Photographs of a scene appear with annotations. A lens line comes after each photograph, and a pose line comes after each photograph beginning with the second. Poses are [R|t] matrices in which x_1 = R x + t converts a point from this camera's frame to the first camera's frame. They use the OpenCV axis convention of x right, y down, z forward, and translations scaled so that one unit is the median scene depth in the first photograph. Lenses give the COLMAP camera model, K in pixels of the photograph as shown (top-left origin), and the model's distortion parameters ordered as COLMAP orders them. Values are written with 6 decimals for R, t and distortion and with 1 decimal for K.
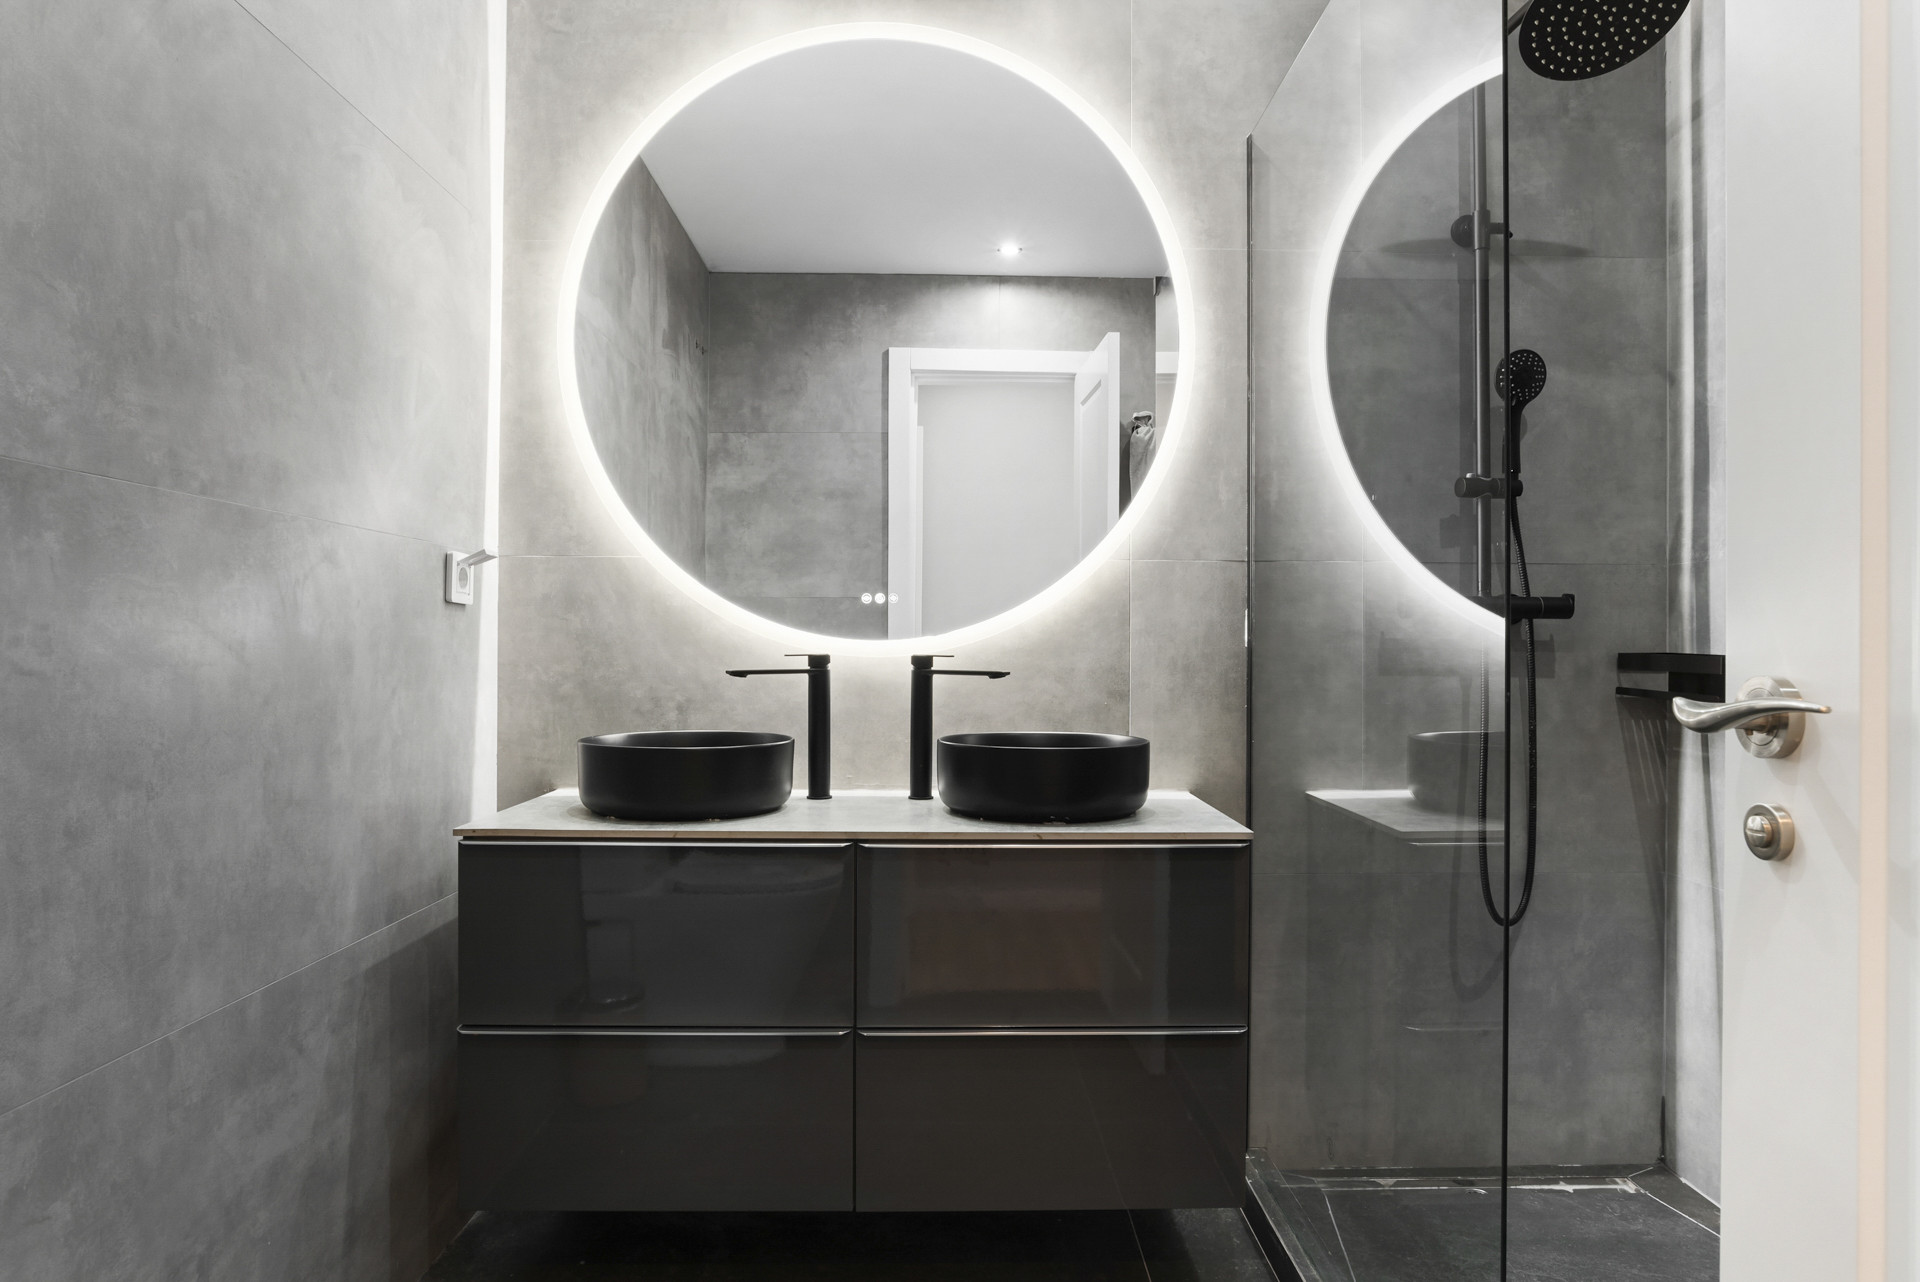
lens RADIAL K [[1157.0, 0, 915.0], [0, 1157.0, 626.1], [0, 0, 1]] dist [-0.042412, 0.026878]
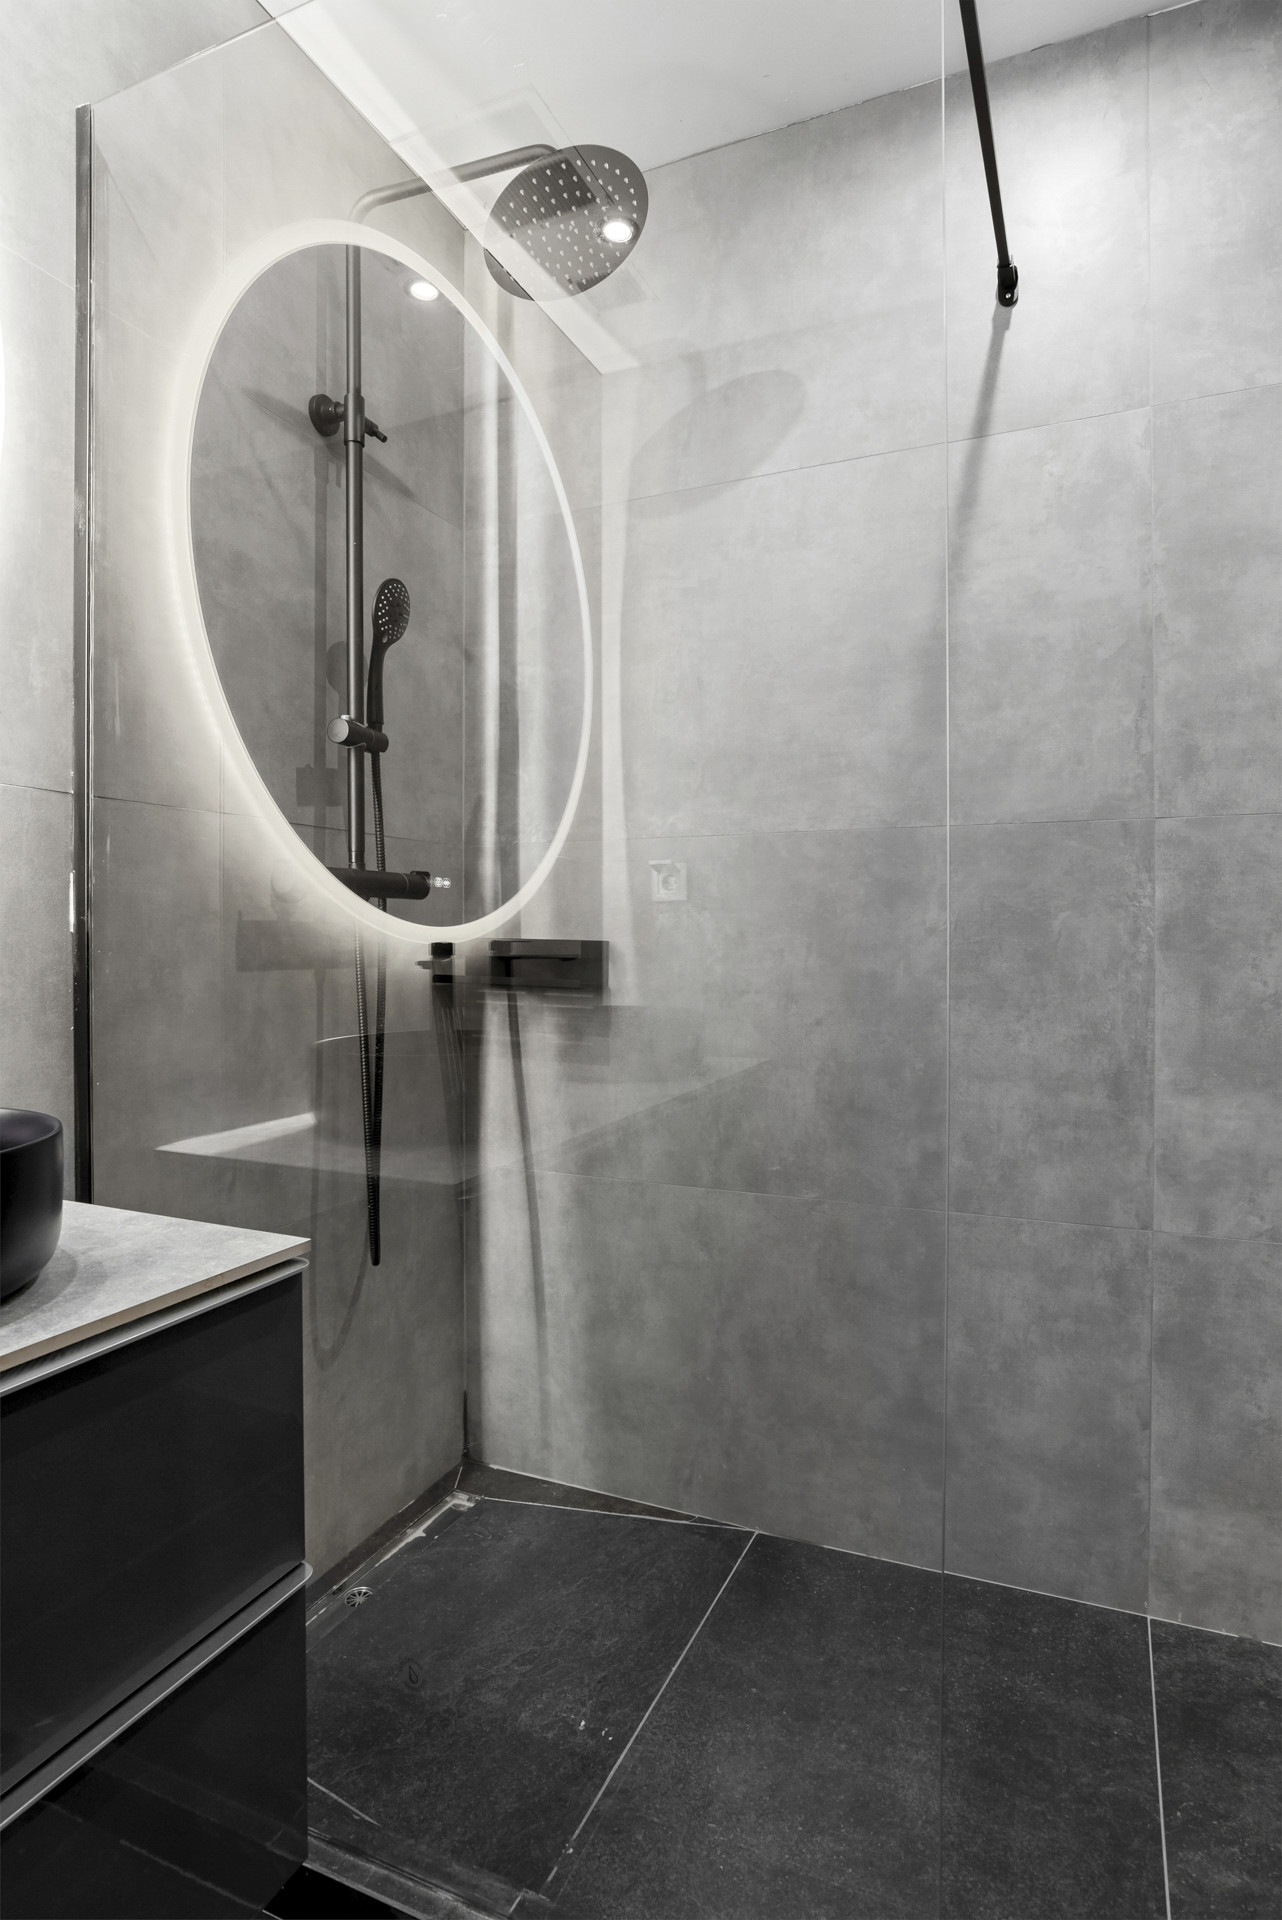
lens RADIAL K [[1070.8, 0, 642.4], [0, 1070.8, 939.5], [0, 0, 1]] dist [-0.042009, 0.016282]
pose [[0.381036, -0.007872, 0.924527, -0.125979], [-0.010355, 0.999865, 0.012781, 0.012051], [-0.924502, -0.014443, 0.380903, 0.519005]]
